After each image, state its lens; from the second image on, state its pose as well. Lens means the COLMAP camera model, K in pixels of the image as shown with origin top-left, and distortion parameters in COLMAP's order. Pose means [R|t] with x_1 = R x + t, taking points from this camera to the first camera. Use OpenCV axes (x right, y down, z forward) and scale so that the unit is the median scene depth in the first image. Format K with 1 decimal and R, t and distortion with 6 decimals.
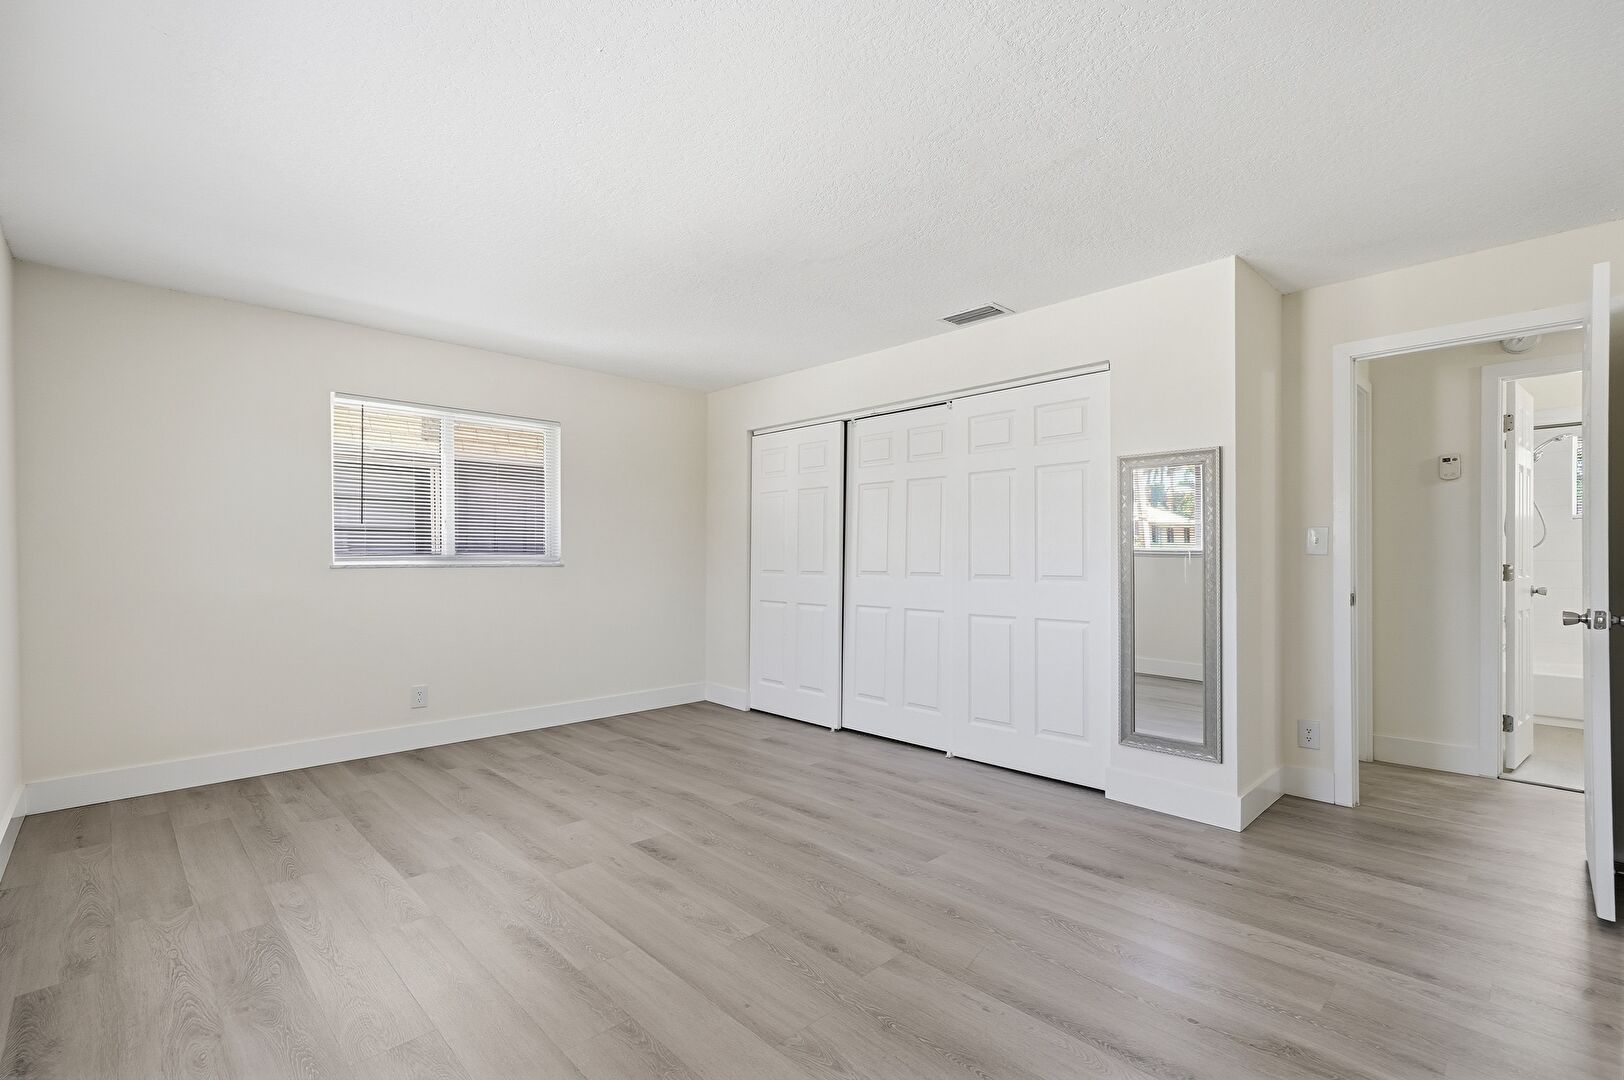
lens RADIAL K [[725.8, 0, 812.0], [0, 725.8, 540.0], [0, 0, 1]] dist [0.009376, 0.000295]
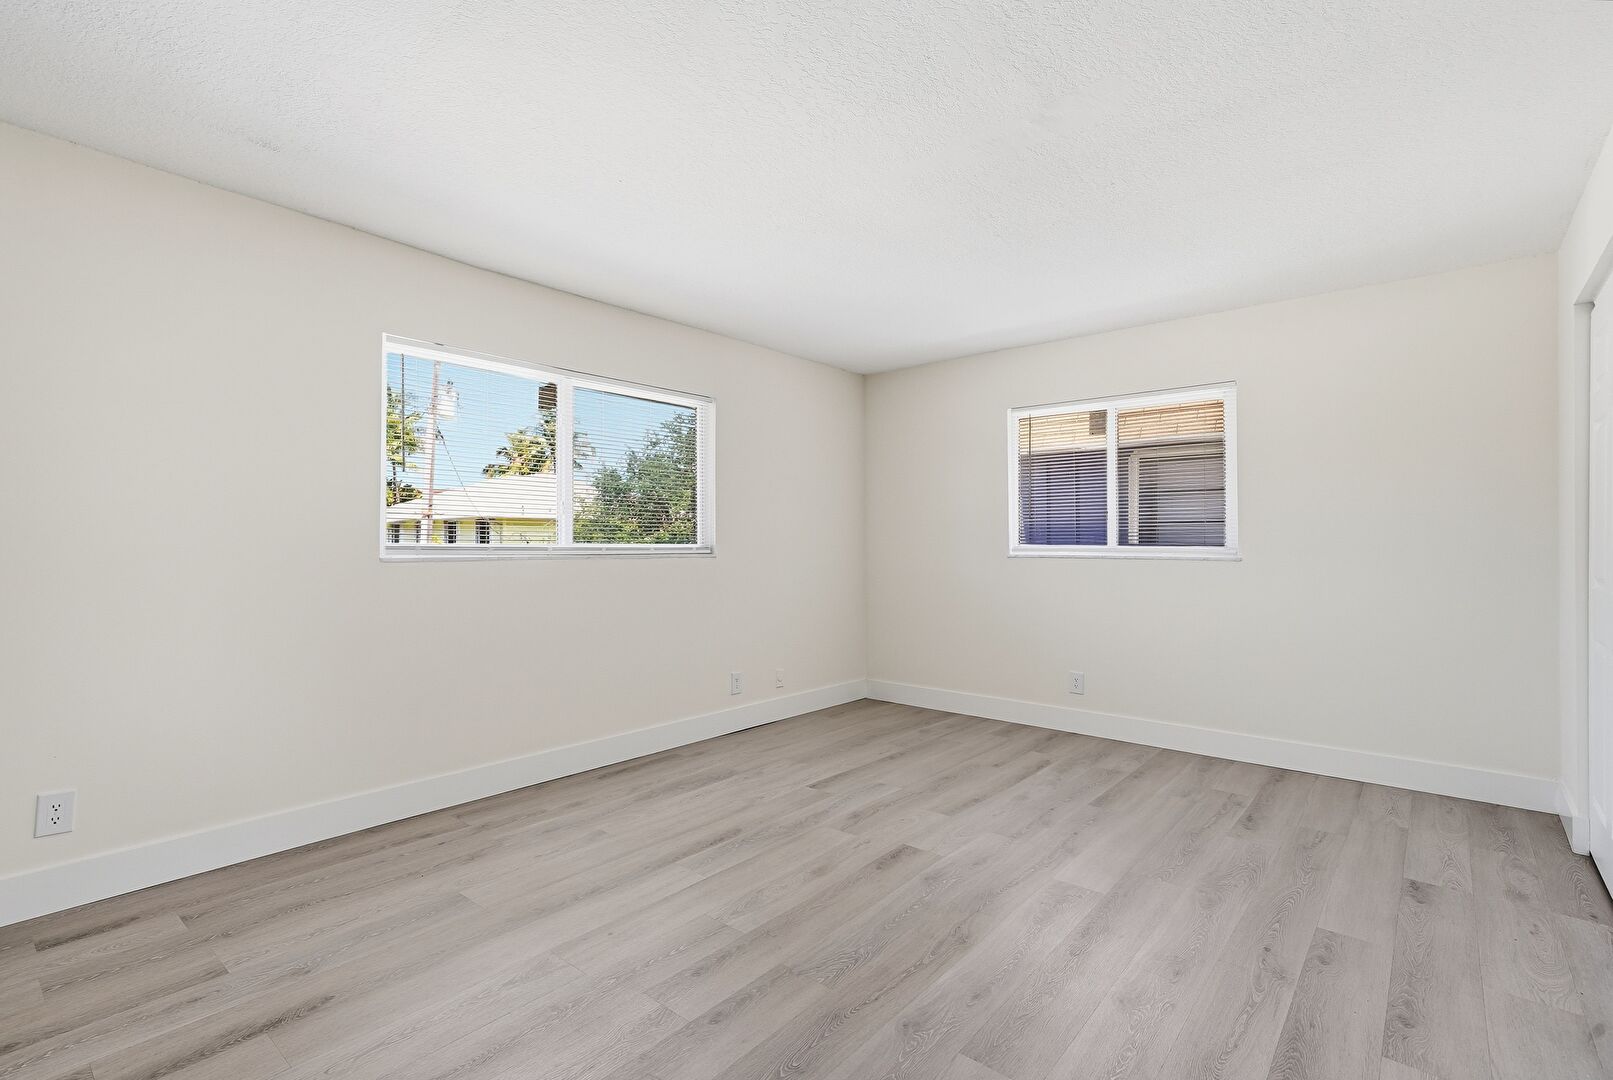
lens RADIAL K [[751.8, 0, 806.5], [0, 751.8, 540.0], [0, 0, 1]] dist [0.003856, 0.000767]
pose [[0.094186, -0.006945, -0.995530, 0.582494], [0.018257, 0.999820, -0.005248, 0.011402], [0.995387, -0.017681, 0.094296, 0.614819]]
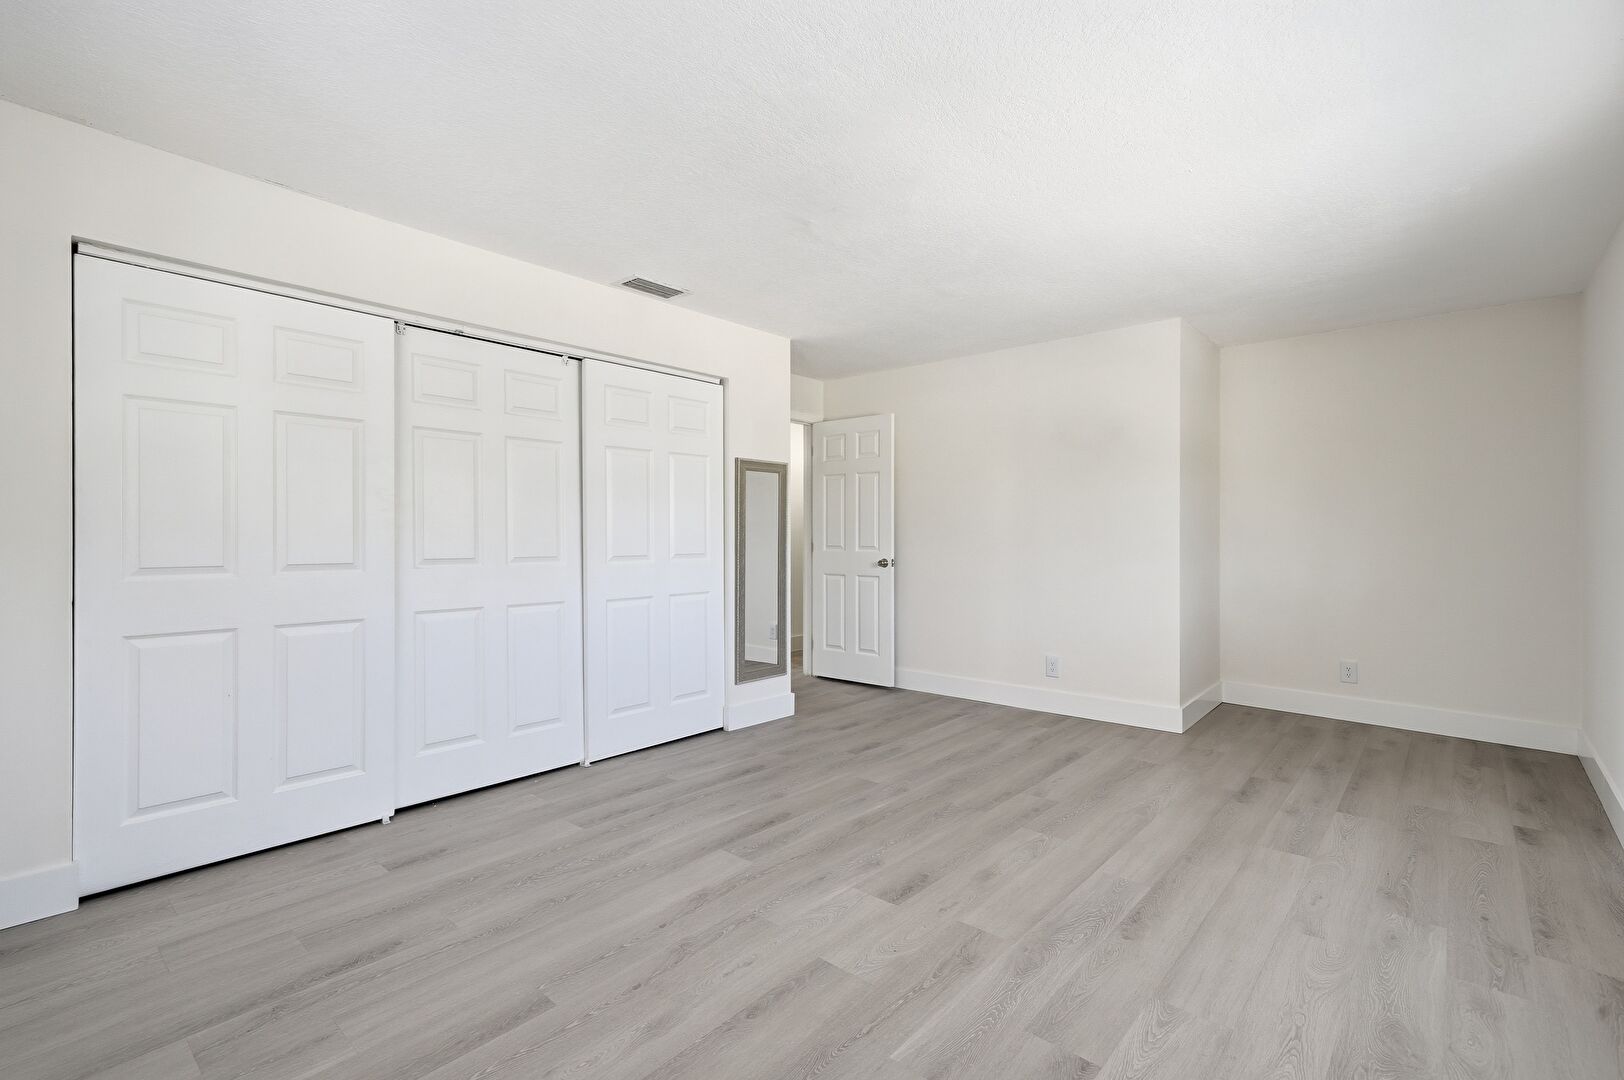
lens RADIAL K [[725.8, 0, 812.0], [0, 725.8, 540.0], [0, 0, 1]] dist [0.009376, 0.000295]
pose [[-0.069469, -0.007893, 0.997553, -0.807162], [-0.023771, 0.999698, 0.006255, 0.014942], [-0.997301, -0.023278, -0.069636, 0.907859]]
